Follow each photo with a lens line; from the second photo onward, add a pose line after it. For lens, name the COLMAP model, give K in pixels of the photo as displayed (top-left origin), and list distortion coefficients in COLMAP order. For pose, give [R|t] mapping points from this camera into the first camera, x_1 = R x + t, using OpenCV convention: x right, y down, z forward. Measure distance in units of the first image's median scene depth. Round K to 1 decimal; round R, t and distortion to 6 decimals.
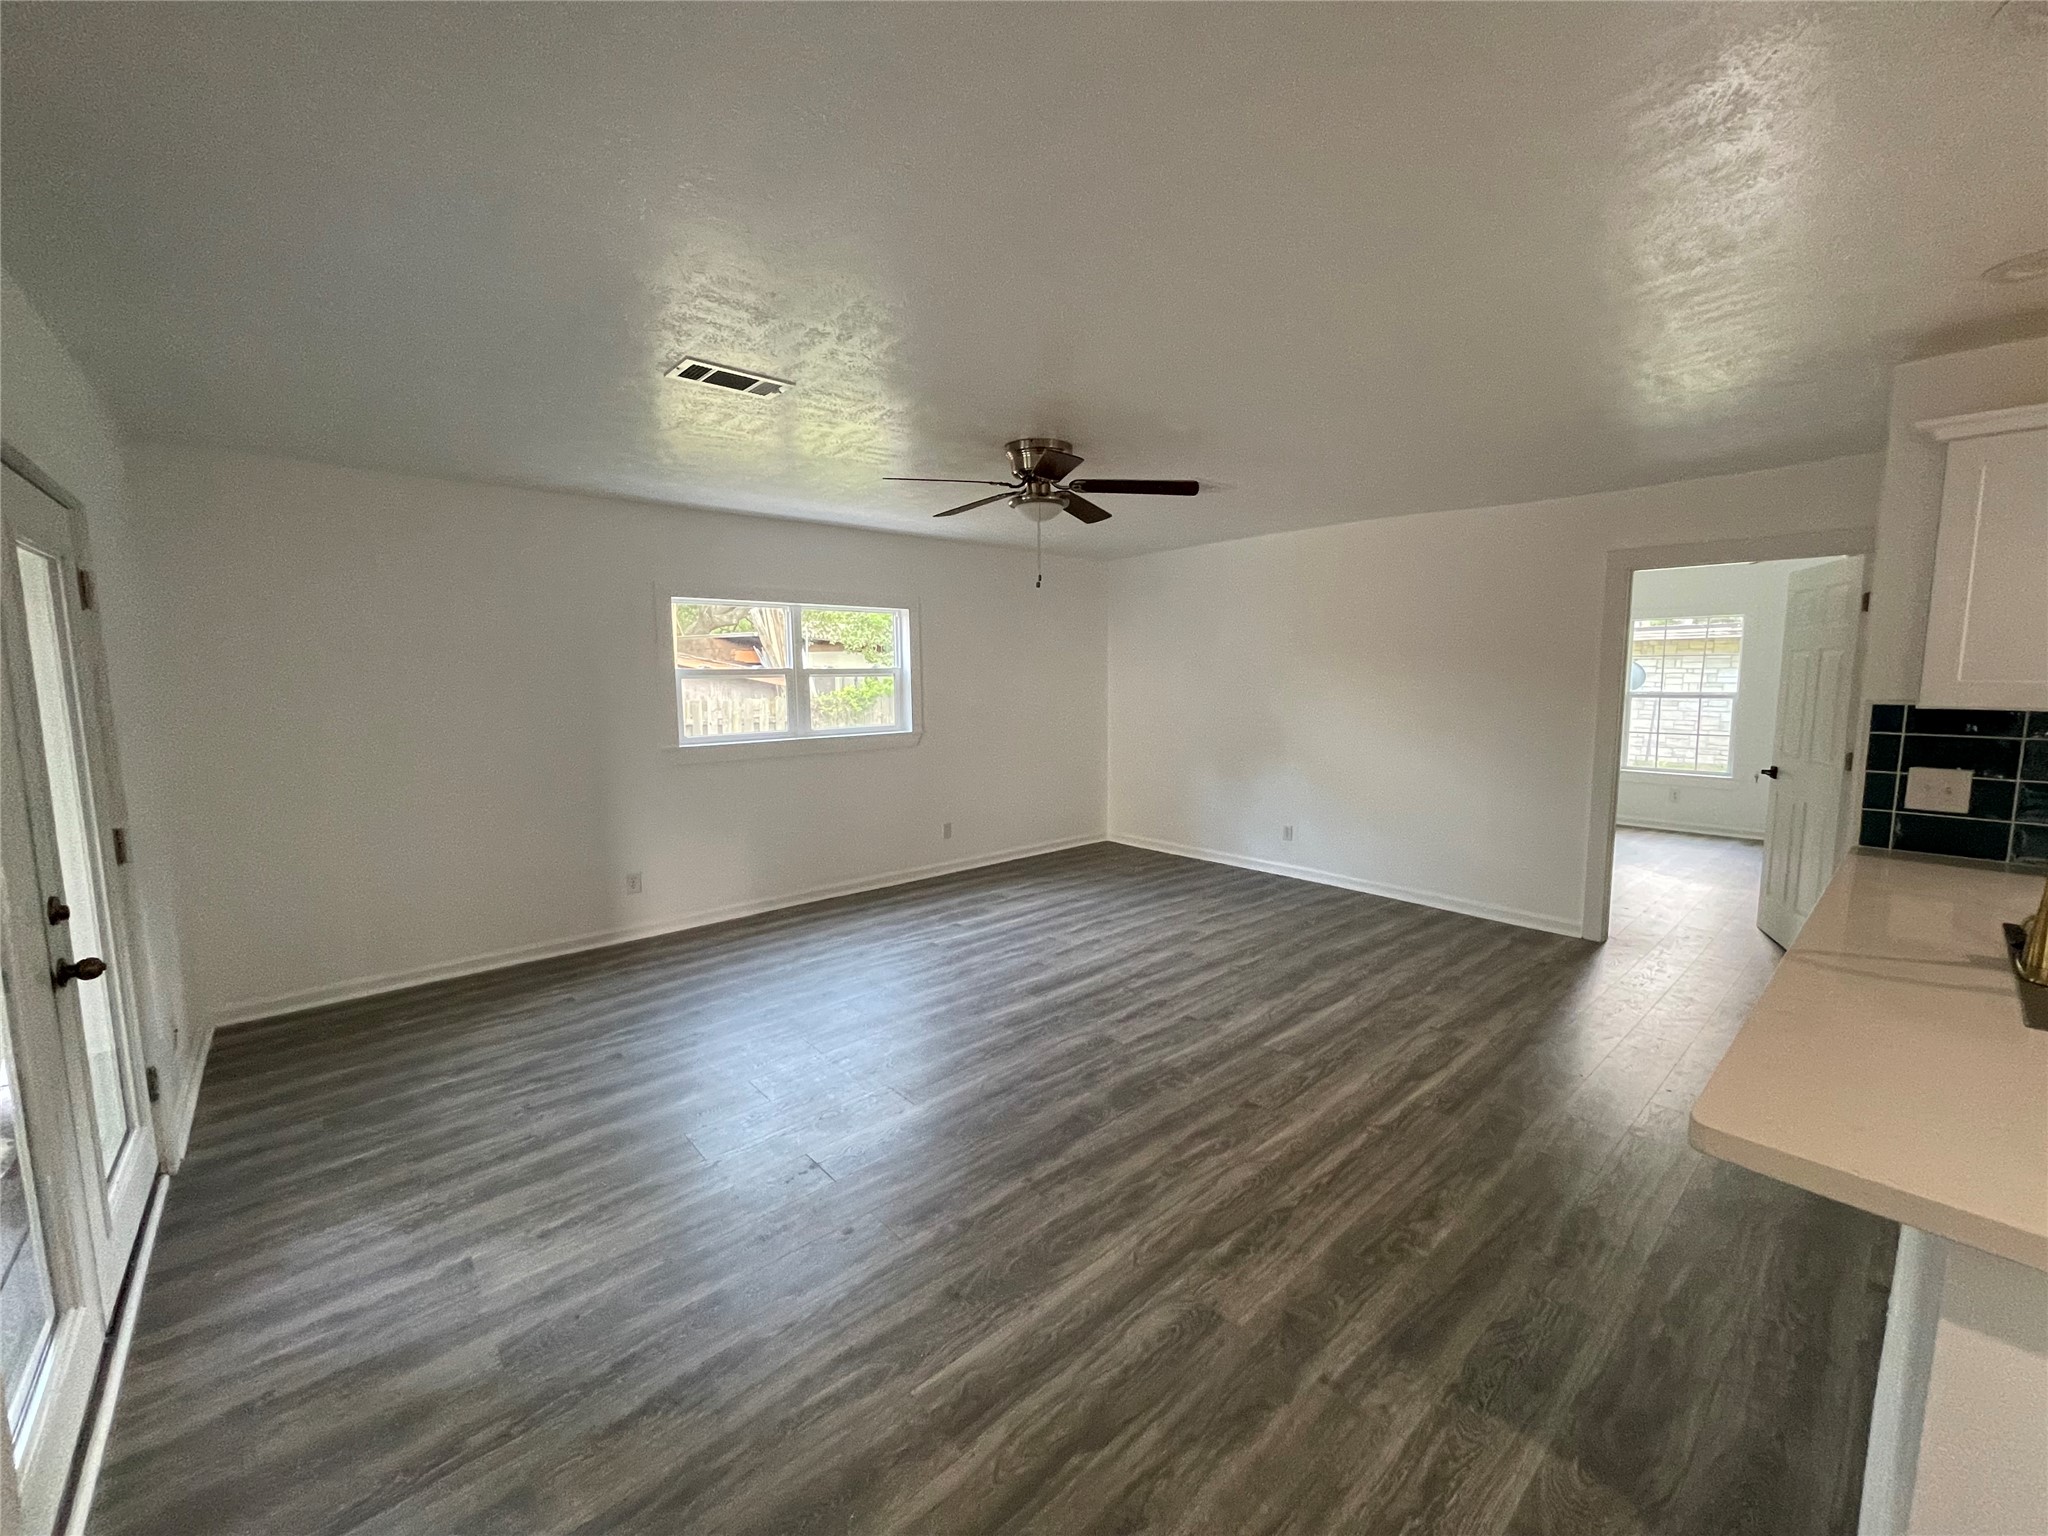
lens RADIAL K [[827.6, 0, 1023.9], [0, 827.6, 764.0], [0, 0, 1]] dist [-0.000316, 0.000475]
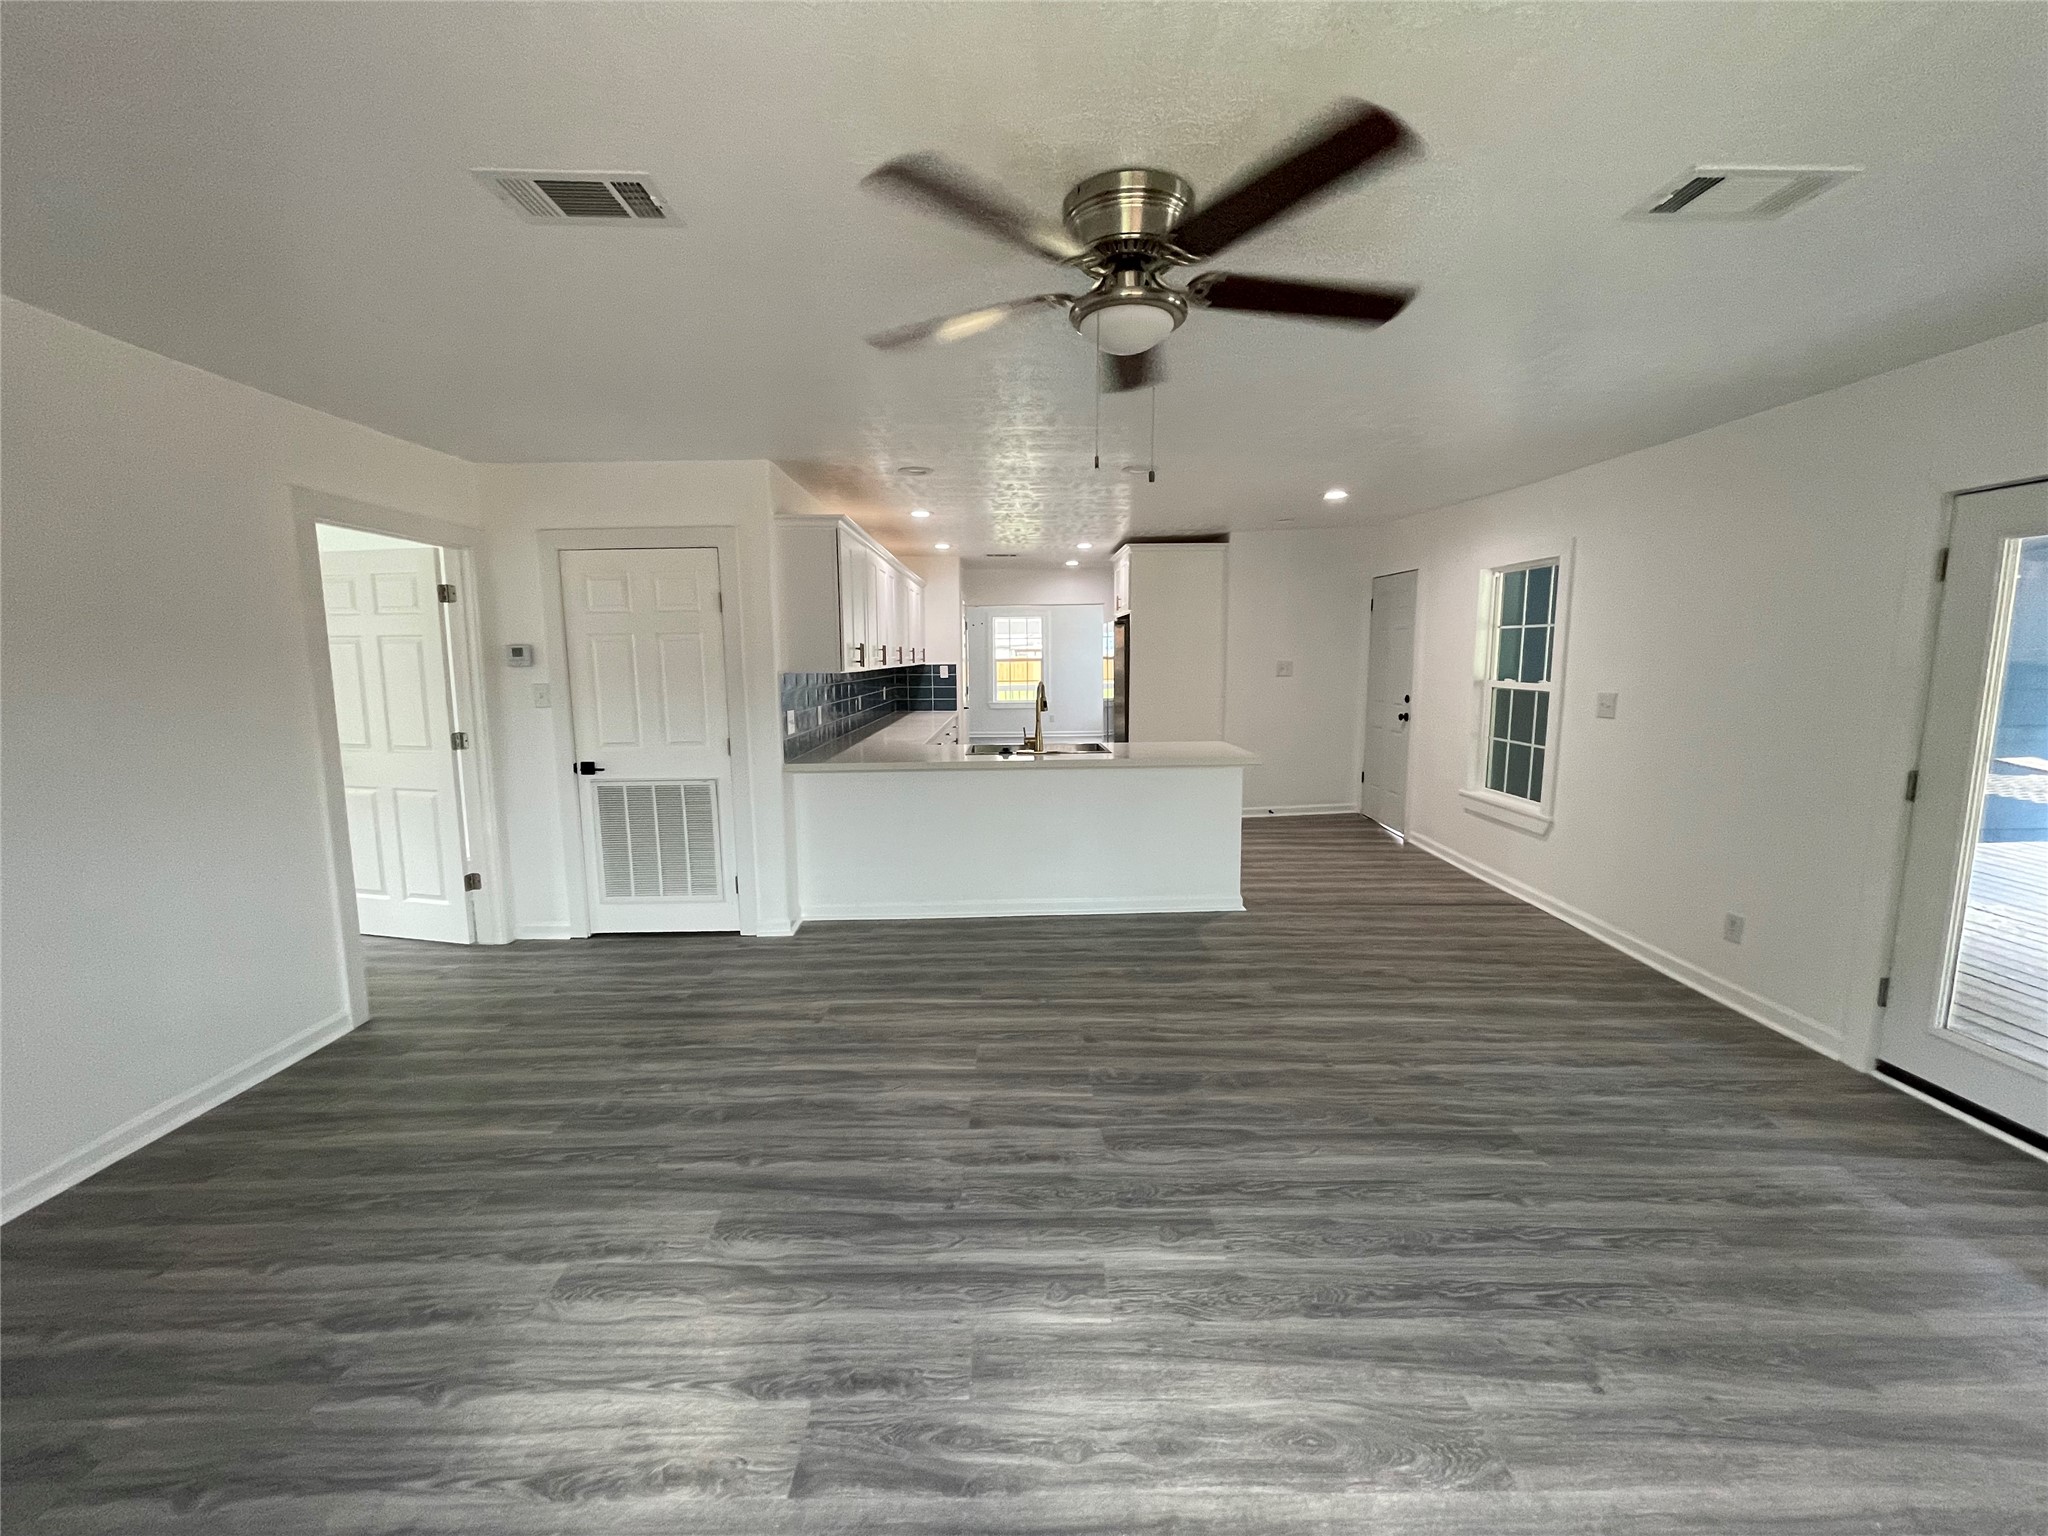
lens RADIAL K [[827.6, 0, 1023.9], [0, 827.6, 764.0], [0, 0, 1]] dist [-0.000316, 0.000475]
pose [[-0.758753, -0.075966, 0.646934, -0.268477], [0.084803, 0.973203, 0.213738, -0.147055], [-0.645835, 0.217036, -0.731979, 1.374463]]
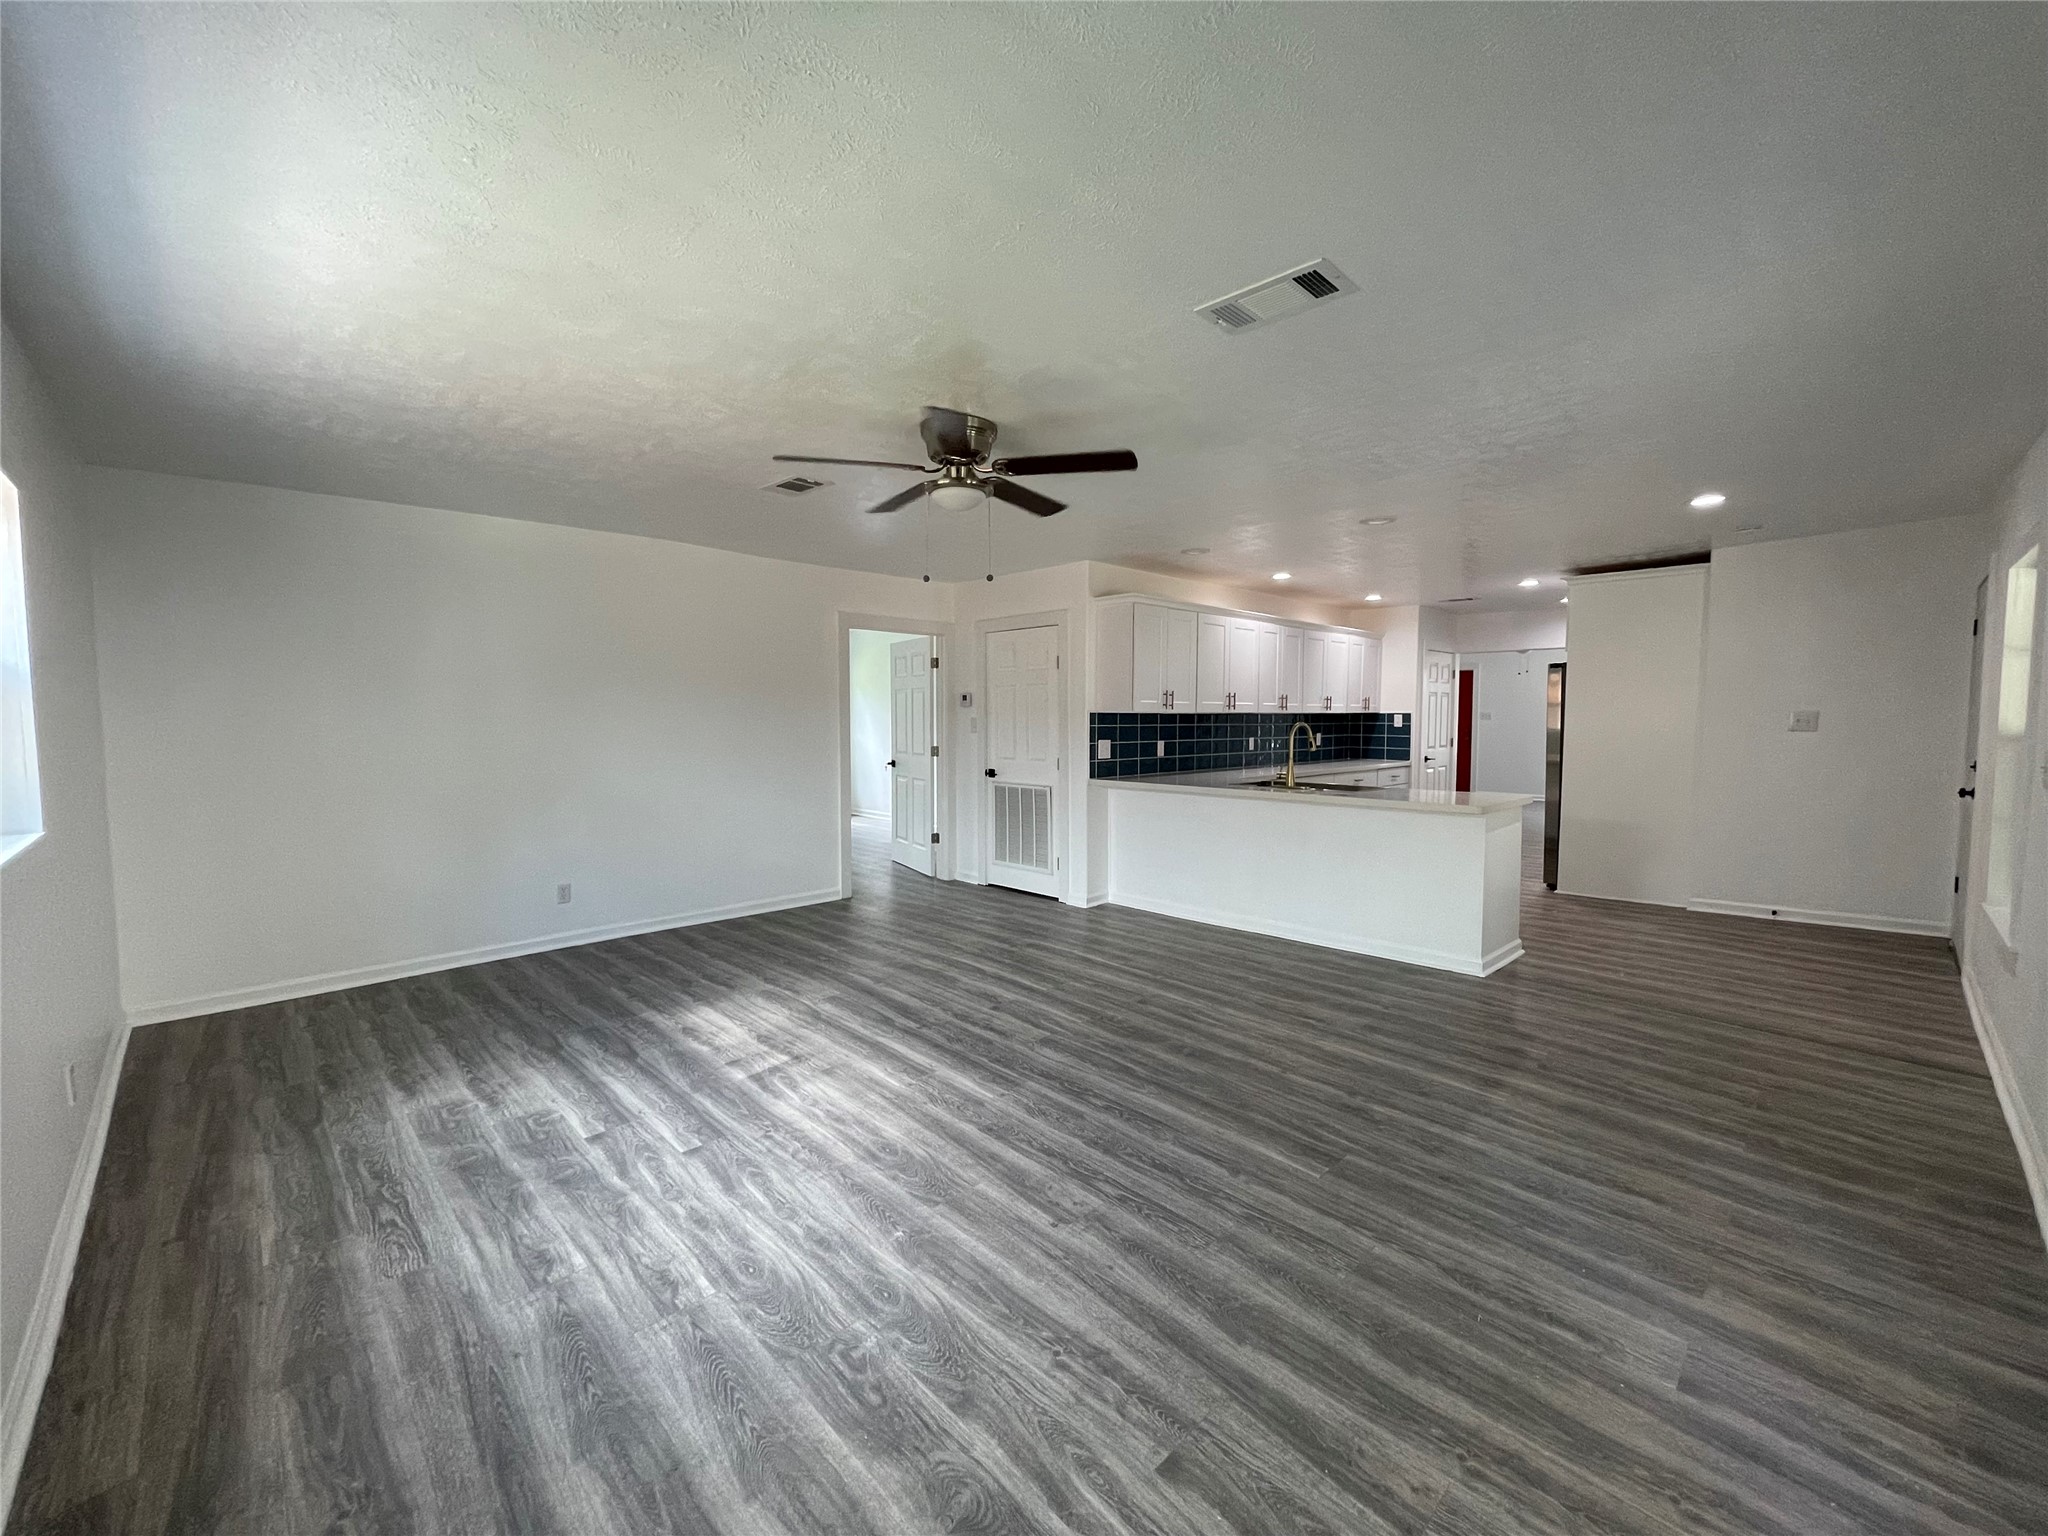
lens RADIAL K [[823.6, 0, 1024.0], [0, 823.6, 768.0], [0, 0, 1]] dist [-0.000713, 0.000435]
pose [[-0.052103, -0.062070, 0.996711, -0.812448], [0.114247, 0.991143, 0.067696, -0.068040], [-0.992085, 0.117398, -0.044550, 0.930575]]
